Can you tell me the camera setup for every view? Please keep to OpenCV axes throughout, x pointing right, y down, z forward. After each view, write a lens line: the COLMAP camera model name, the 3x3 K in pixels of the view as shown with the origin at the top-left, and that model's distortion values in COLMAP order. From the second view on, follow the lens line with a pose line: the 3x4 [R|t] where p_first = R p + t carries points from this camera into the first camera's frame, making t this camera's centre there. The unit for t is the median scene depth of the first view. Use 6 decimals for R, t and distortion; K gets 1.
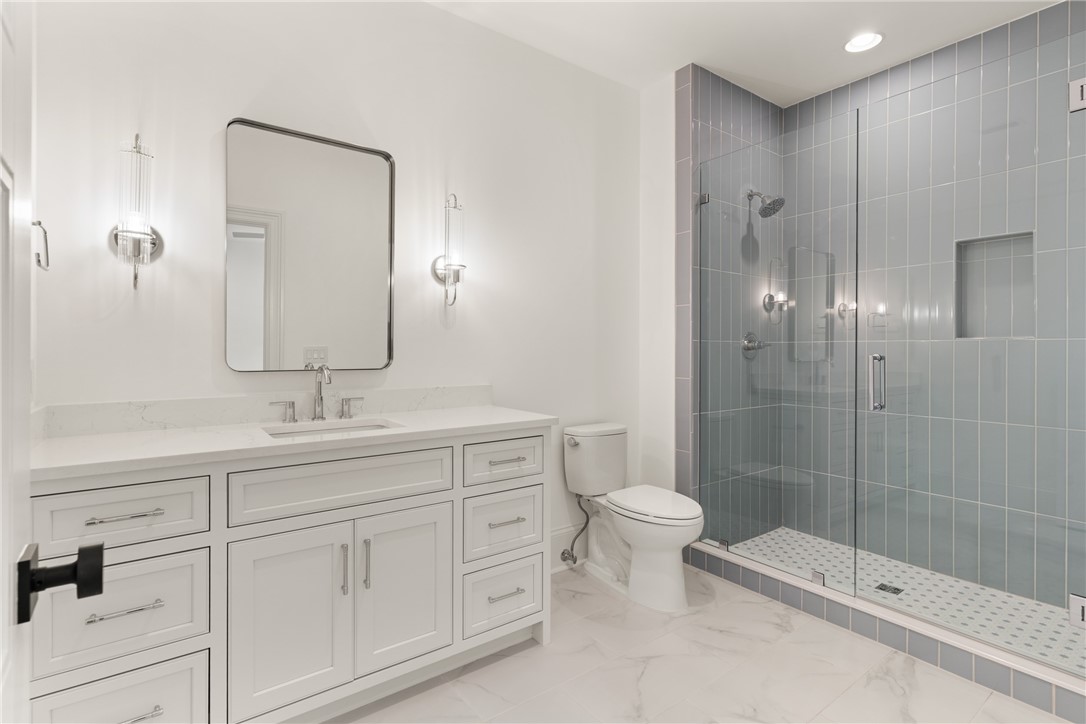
lens RADIAL K [[525.6, 0, 544.6], [0, 525.6, 351.8], [0, 0, 1]] dist [-0.001713, -0.000545]
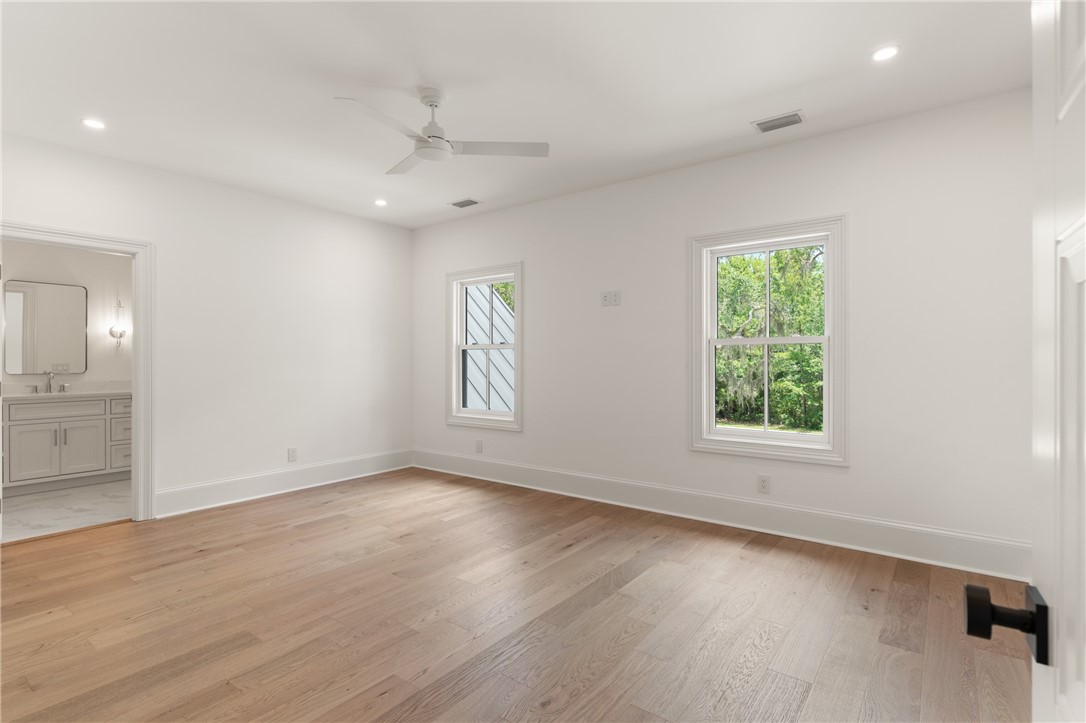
lens RADIAL K [[525.6, 0, 541.5], [0, 525.6, 359.7], [0, 0, 1]] dist [-0.001713, -0.000545]
pose [[0.959577, -0.006403, 0.281373, 1.273623], [0.006368, 0.999979, 0.001037, -0.024430], [-0.281374, 0.000797, 0.959598, -2.354232]]
